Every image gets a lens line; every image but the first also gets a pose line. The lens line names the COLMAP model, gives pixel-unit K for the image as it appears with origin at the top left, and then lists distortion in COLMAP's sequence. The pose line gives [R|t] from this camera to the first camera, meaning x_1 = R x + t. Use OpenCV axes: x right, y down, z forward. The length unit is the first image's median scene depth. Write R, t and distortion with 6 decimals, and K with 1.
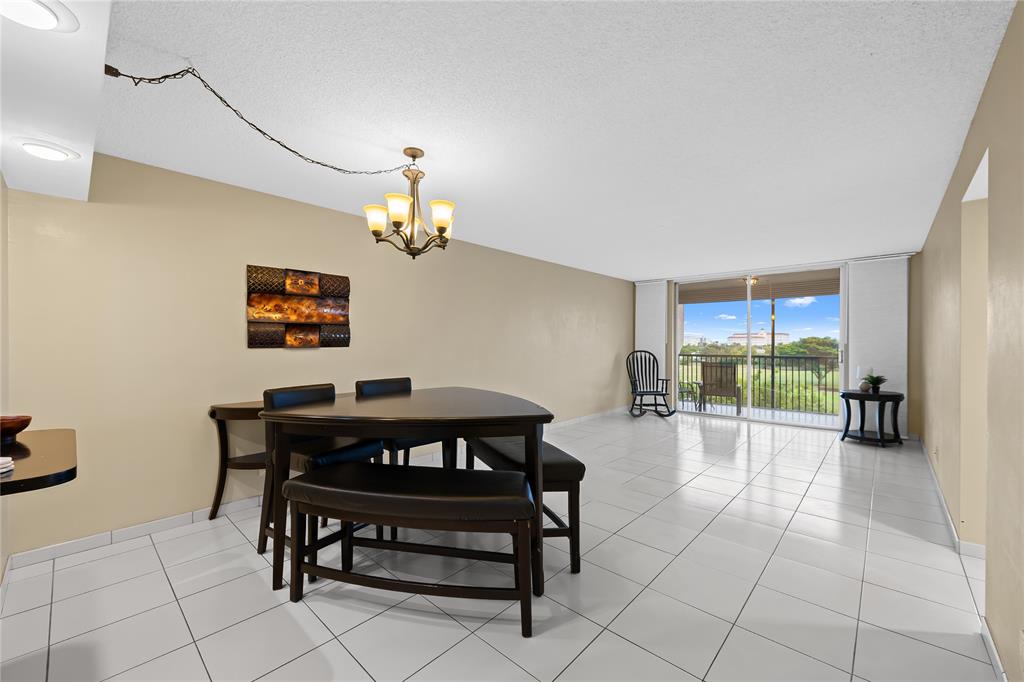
lens RADIAL K [[405.7, 0, 515.4], [0, 405.7, 340.4], [0, 0, 1]] dist [-0.001458, -0.000116]
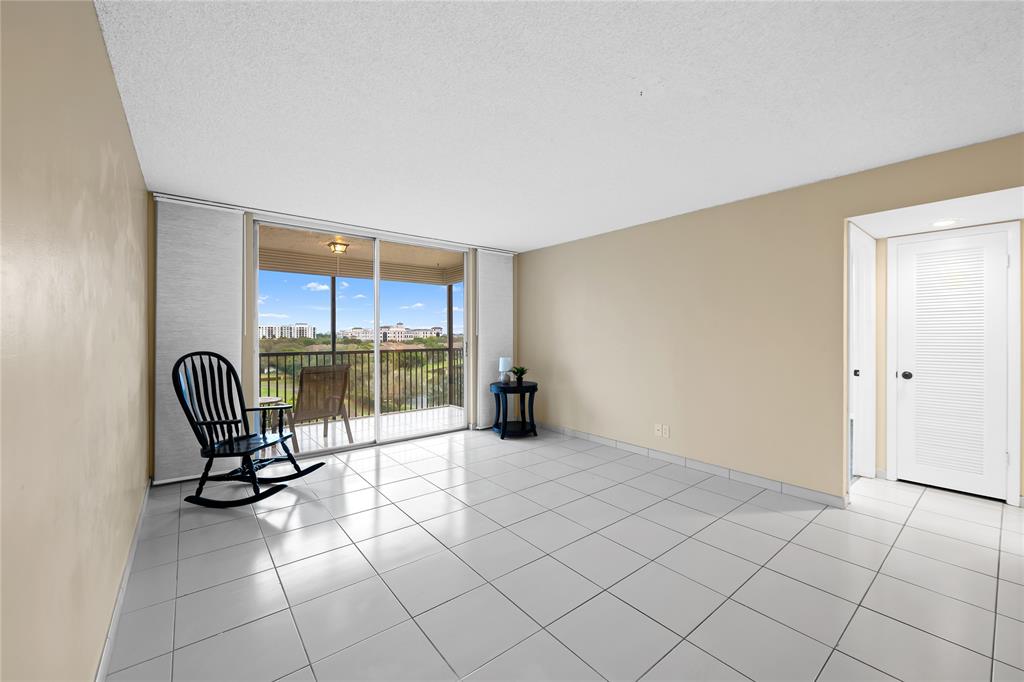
lens RADIAL K [[405.7, 0, 515.4], [0, 405.7, 340.4], [0, 0, 1]] dist [-0.001458, -0.000116]
pose [[0.150810, -0.015745, 0.988437, -0.088230], [-0.005948, 0.999841, 0.016834, 0.002836], [-0.988545, -0.008418, 0.150693, 0.661768]]
